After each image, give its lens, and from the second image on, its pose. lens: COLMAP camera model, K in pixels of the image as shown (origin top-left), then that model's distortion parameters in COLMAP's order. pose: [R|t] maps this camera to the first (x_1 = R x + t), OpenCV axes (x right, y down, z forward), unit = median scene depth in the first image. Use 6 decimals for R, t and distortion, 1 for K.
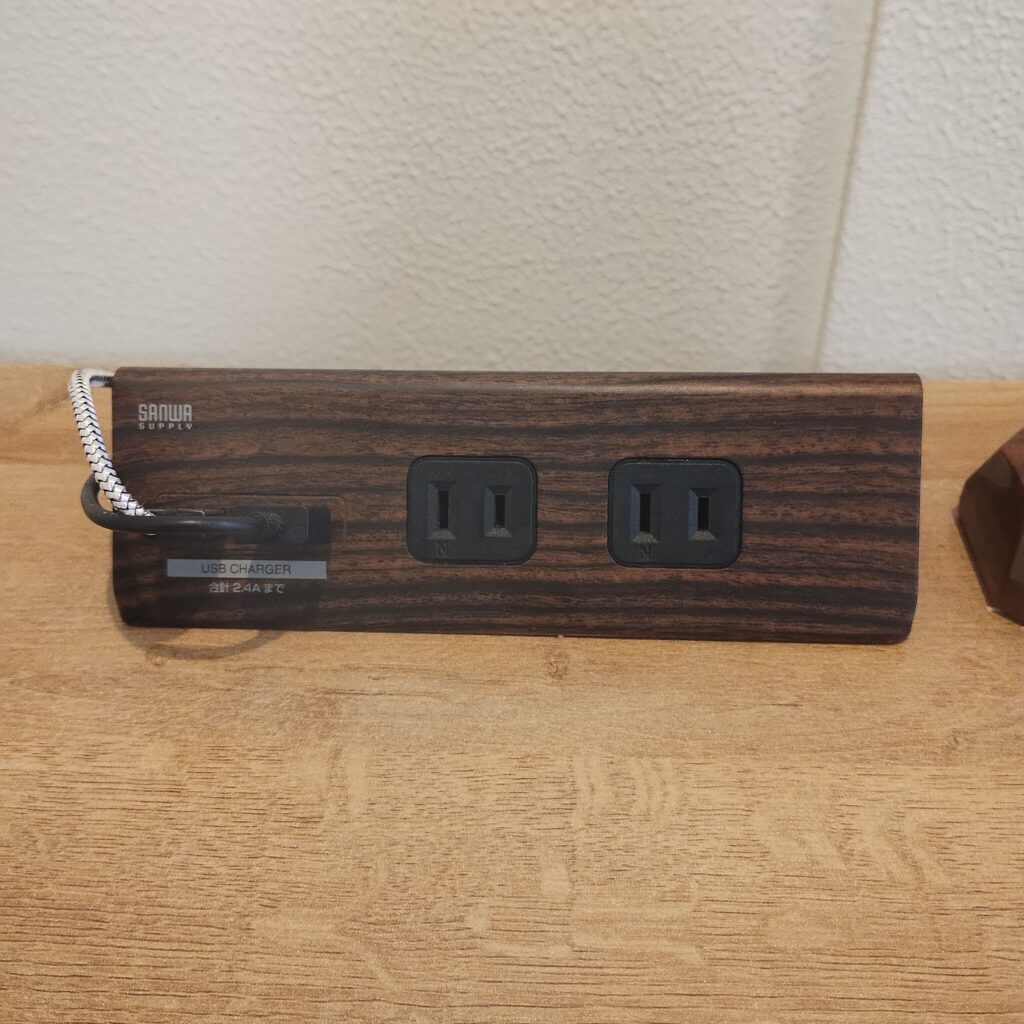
lens RADIAL K [[1103.3, 0, 511.5], [0, 1103.3, 507.9], [0, 0, 1]] dist [0.022357, 0.000000]
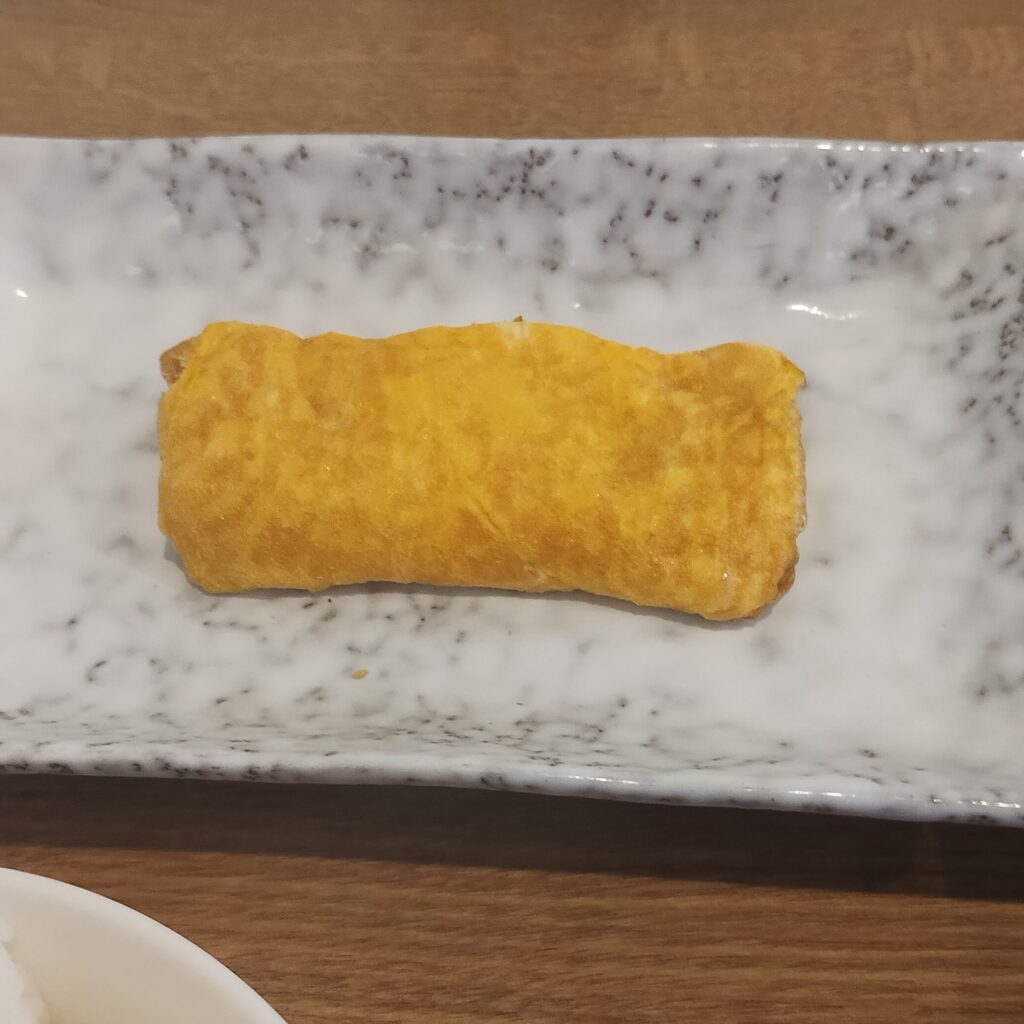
lens RADIAL K [[1630.6, 0, 516.2], [0, 1630.6, 512.2], [0, 0, 1]] dist [0.037686, 0.000000]
pose [[0.999038, -0.021884, -0.038015, -0.224885], [0.031880, 0.957516, 0.286611, 0.190069], [0.030127, -0.287547, 0.957293, -0.490932]]
